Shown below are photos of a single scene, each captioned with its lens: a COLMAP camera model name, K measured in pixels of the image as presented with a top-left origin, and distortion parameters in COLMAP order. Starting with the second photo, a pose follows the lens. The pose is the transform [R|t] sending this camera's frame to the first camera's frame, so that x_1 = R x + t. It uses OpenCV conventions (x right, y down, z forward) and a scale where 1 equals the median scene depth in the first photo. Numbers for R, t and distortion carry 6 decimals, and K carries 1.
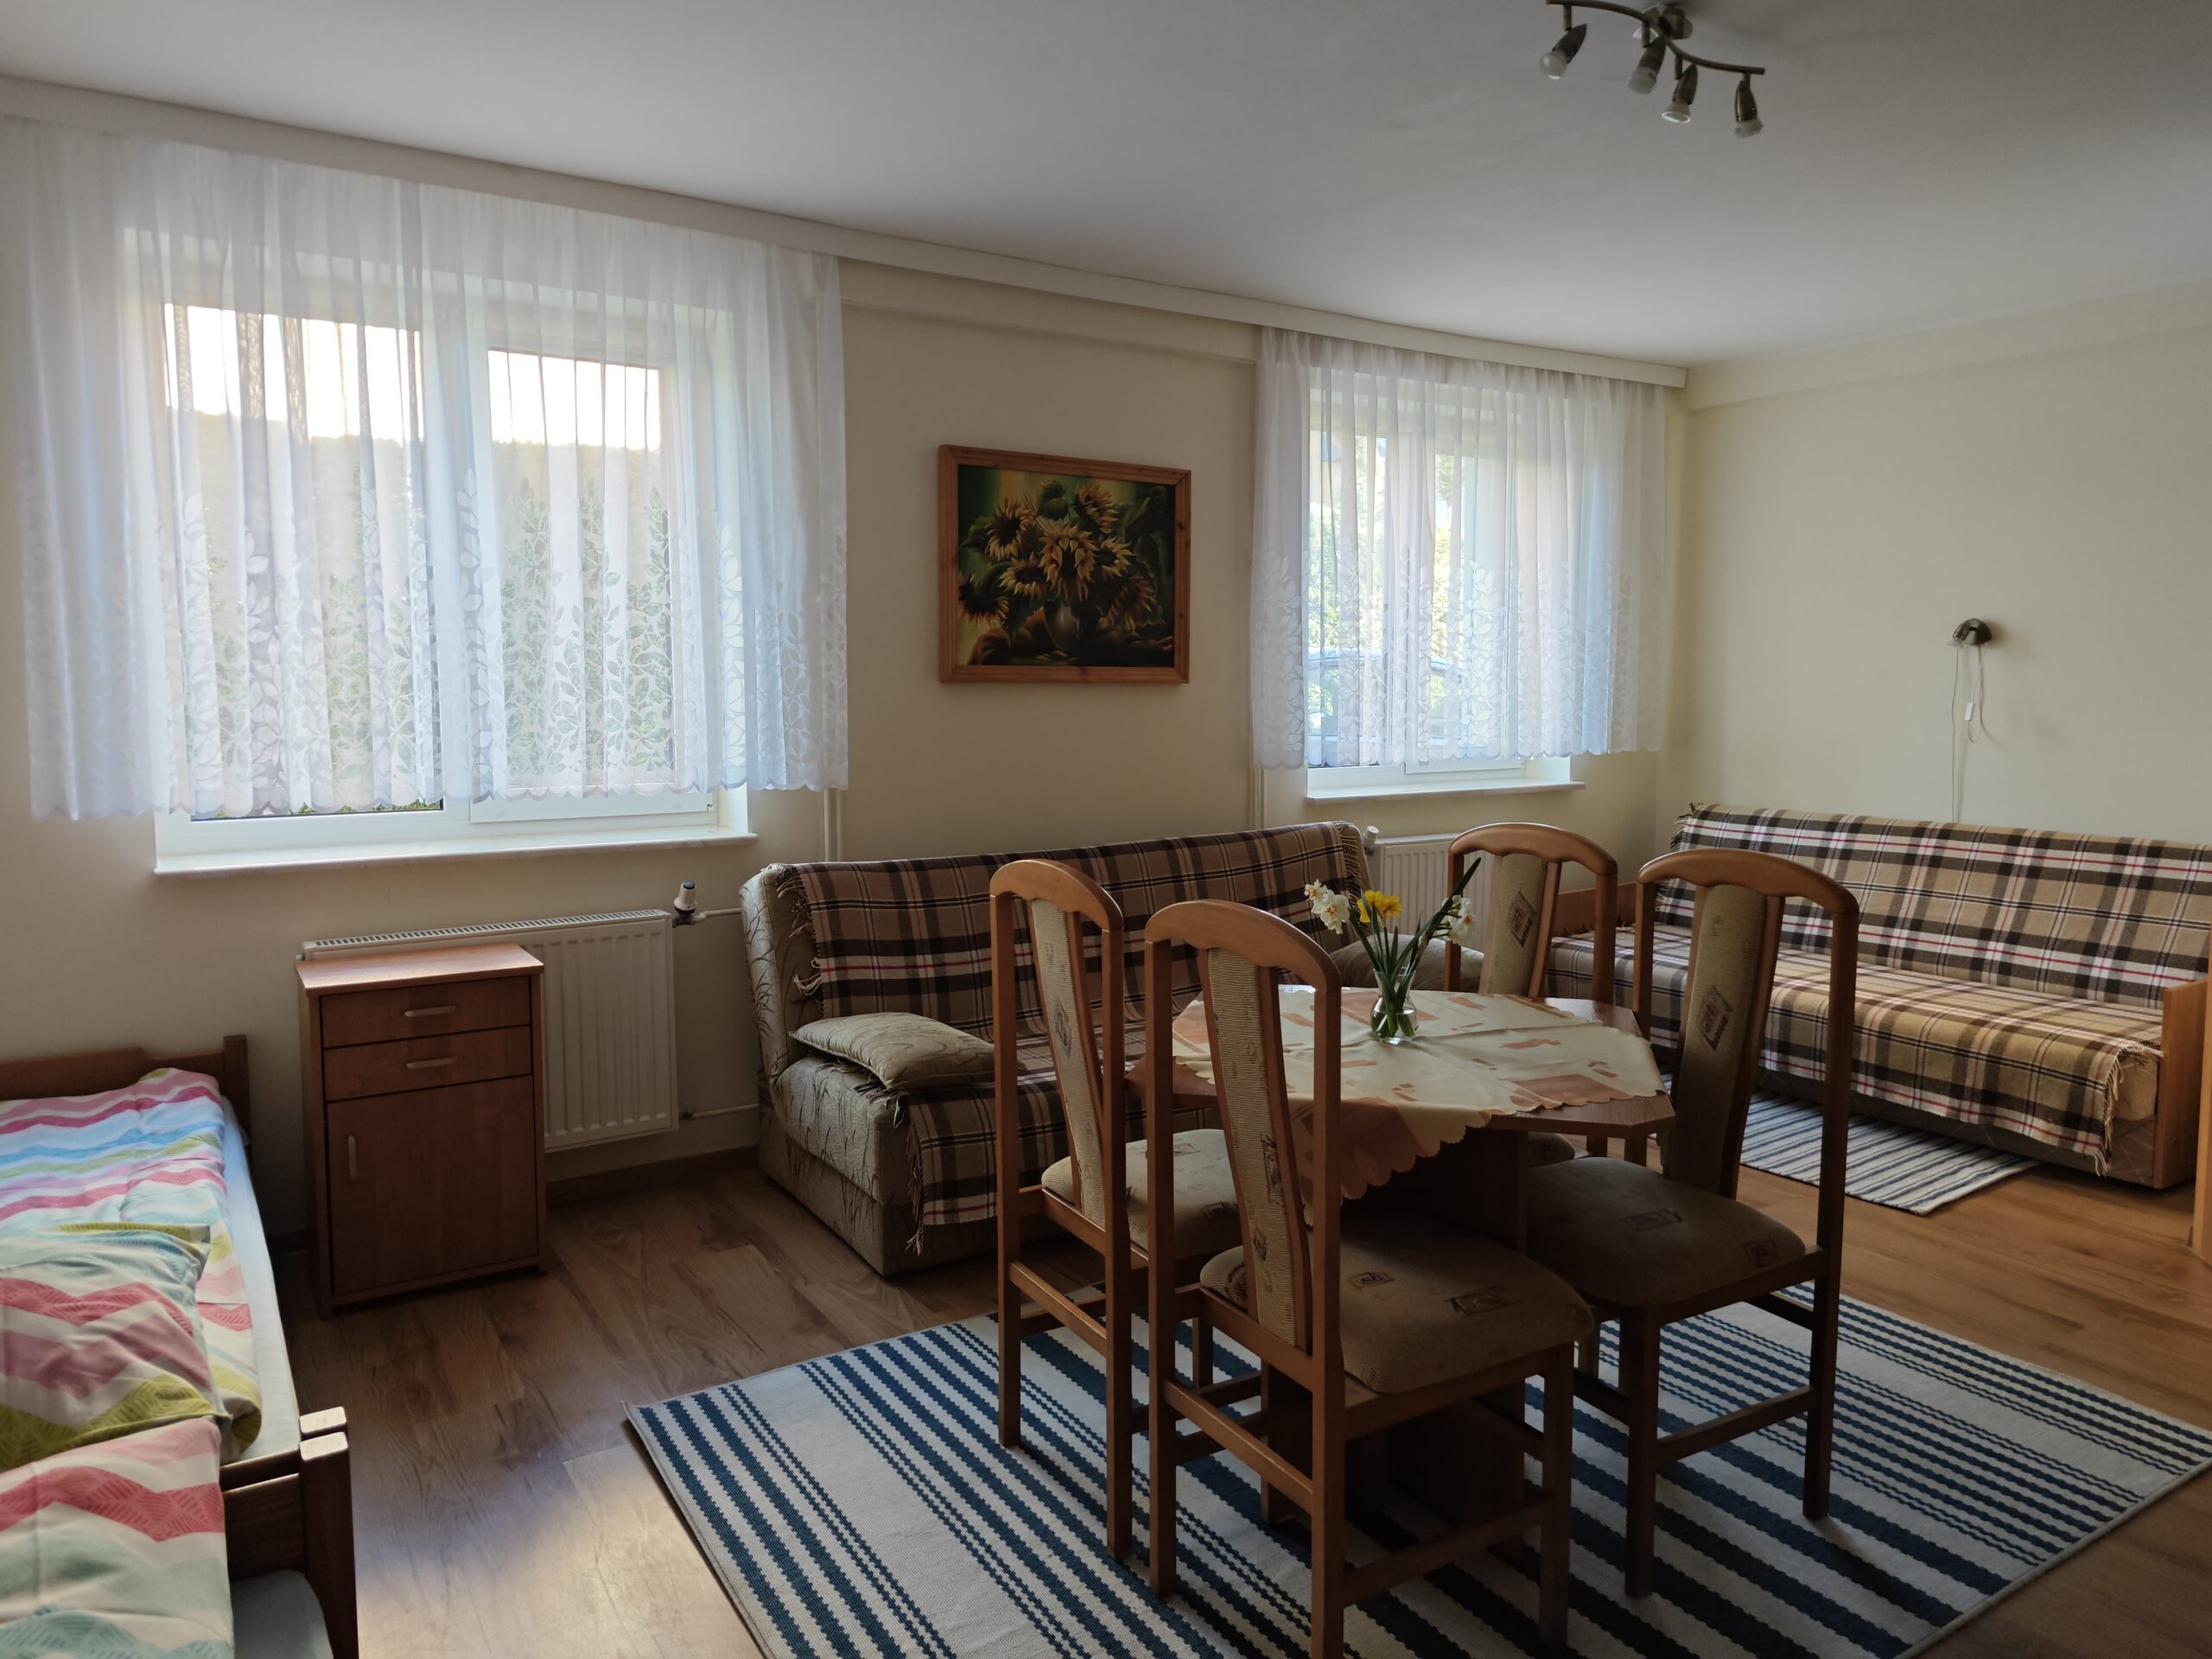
lens RADIAL K [[1484.9, 0, 1084.2], [0, 1484.9, 794.0], [0, 0, 1]] dist [0.025076, -0.000400]
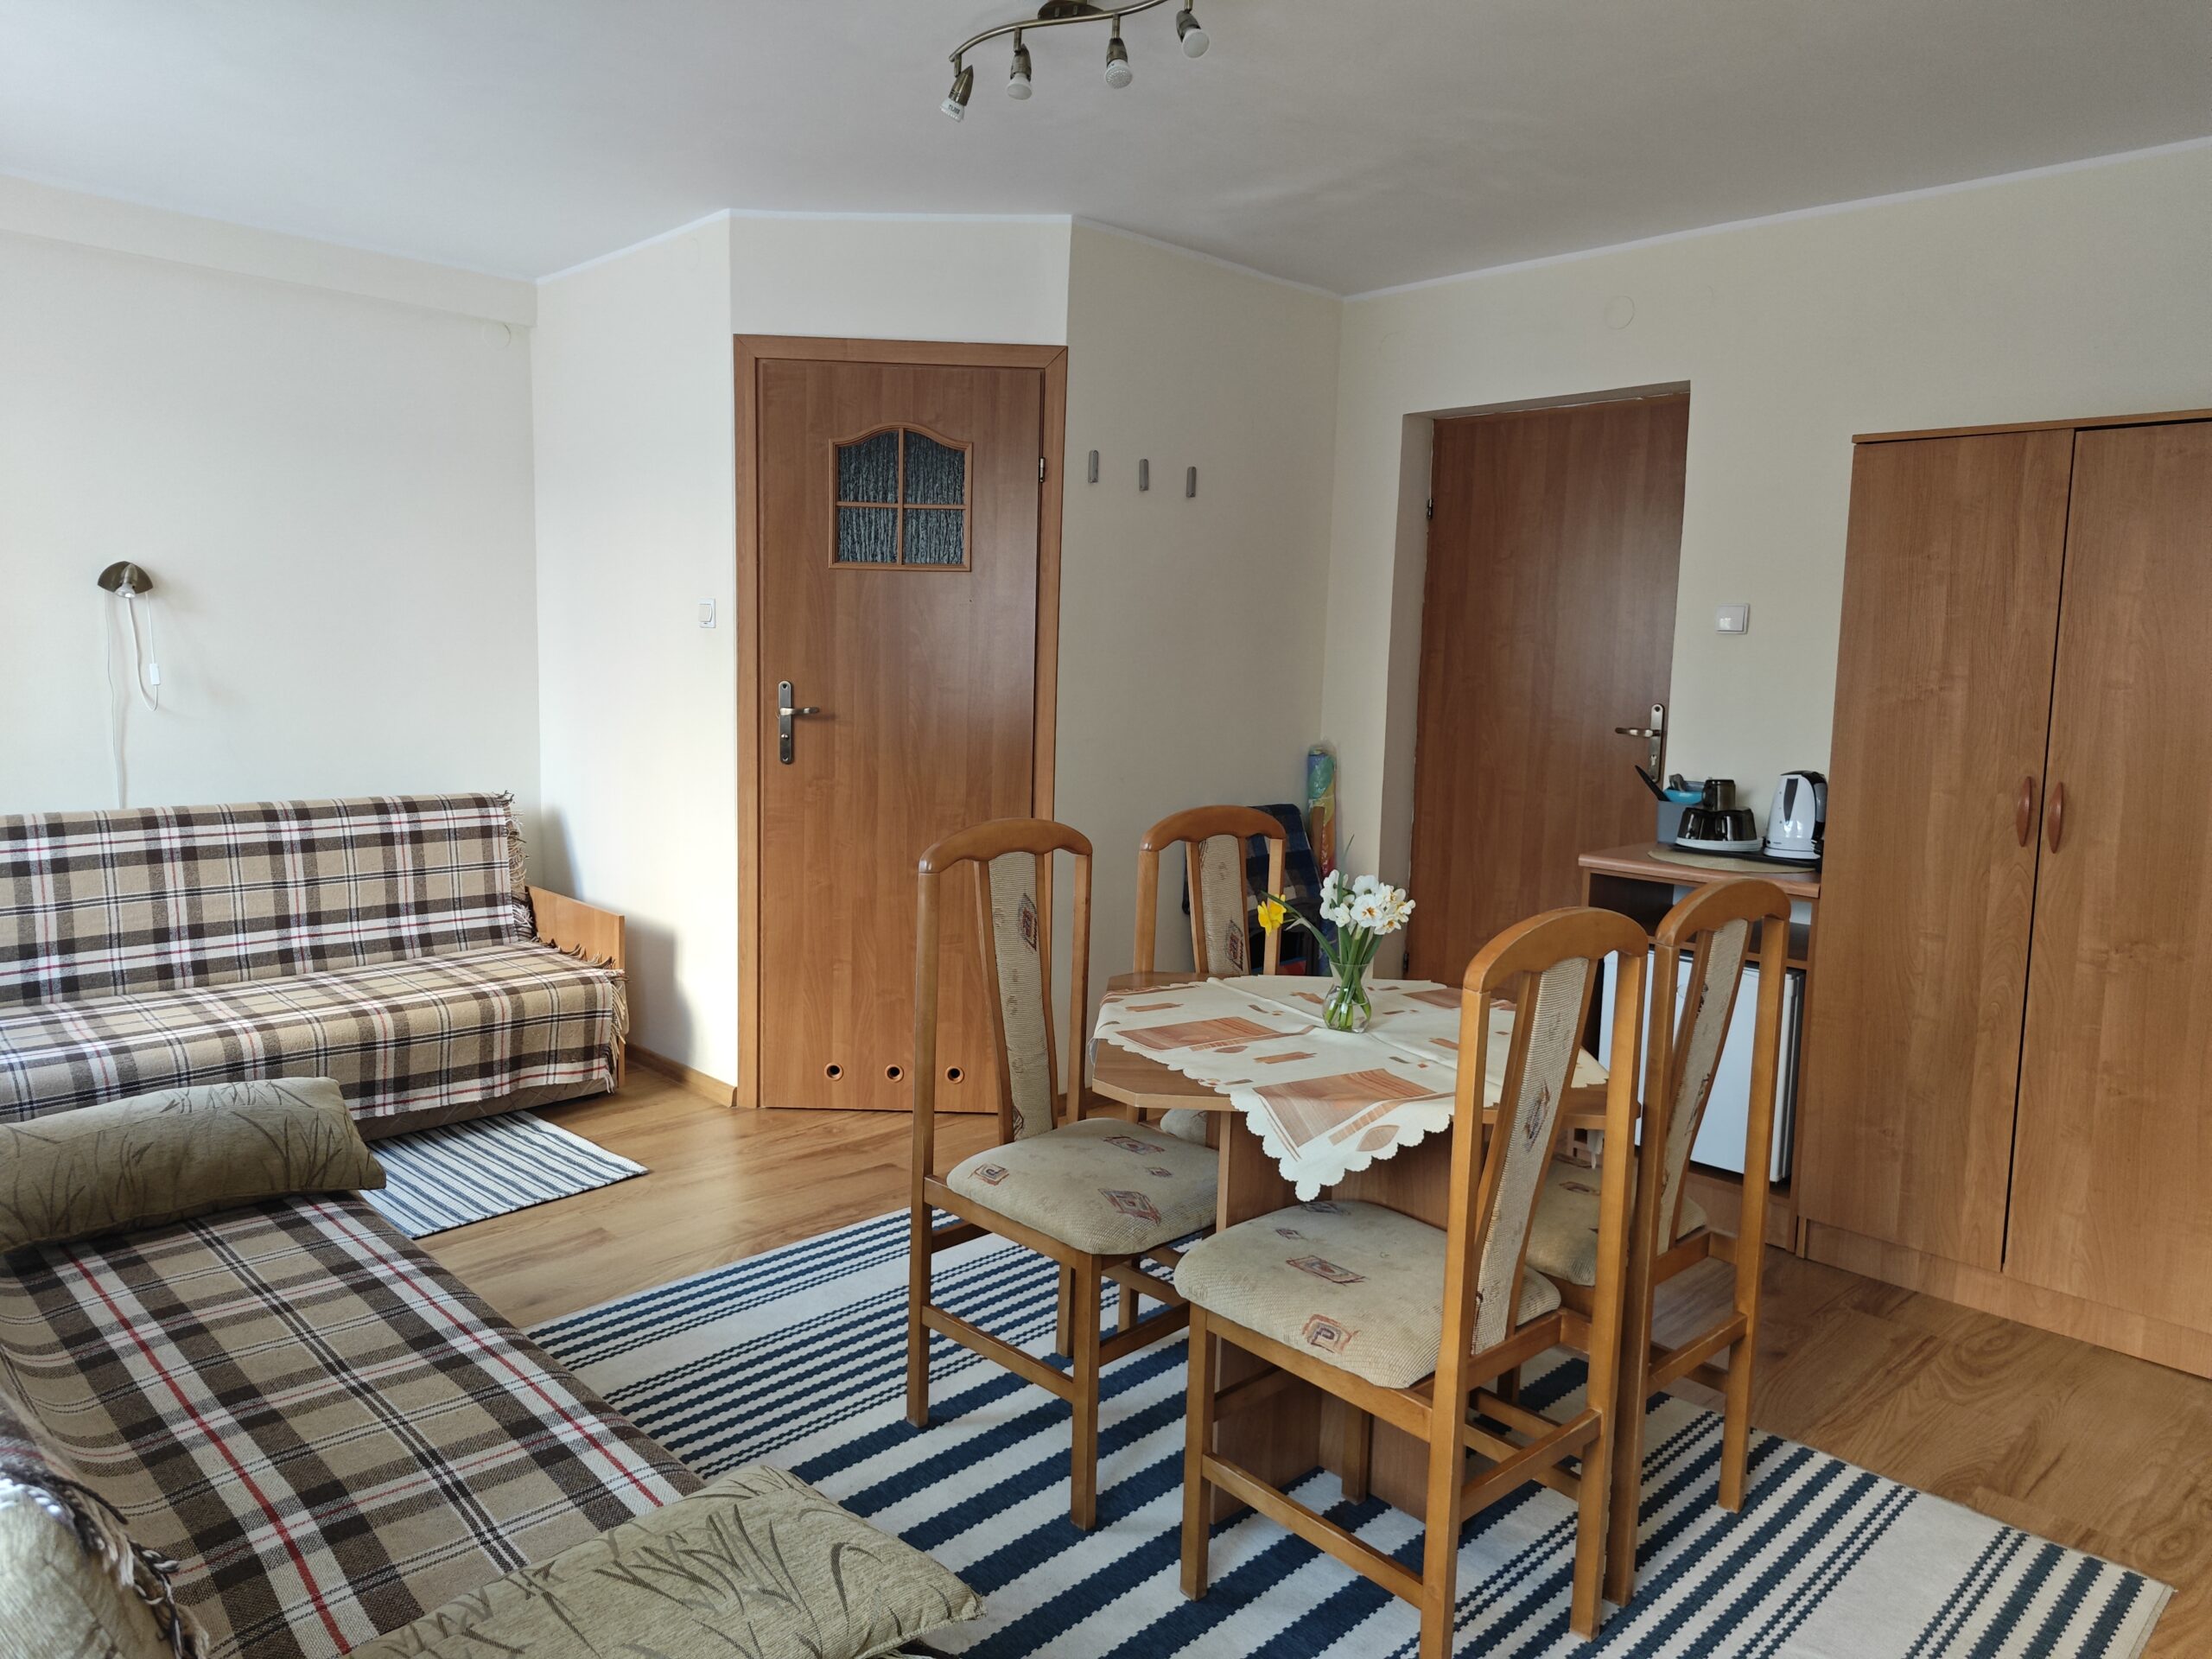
lens RADIAL K [[1484.9, 0, 1084.2], [0, 1484.9, 794.0], [0, 0, 1]] dist [0.025076, -0.000400]
pose [[-0.208933, -0.103783, 0.972407, -0.418412], [0.053346, 0.991663, 0.117300, -0.071424], [-0.976474, 0.076382, -0.201654, 0.794617]]
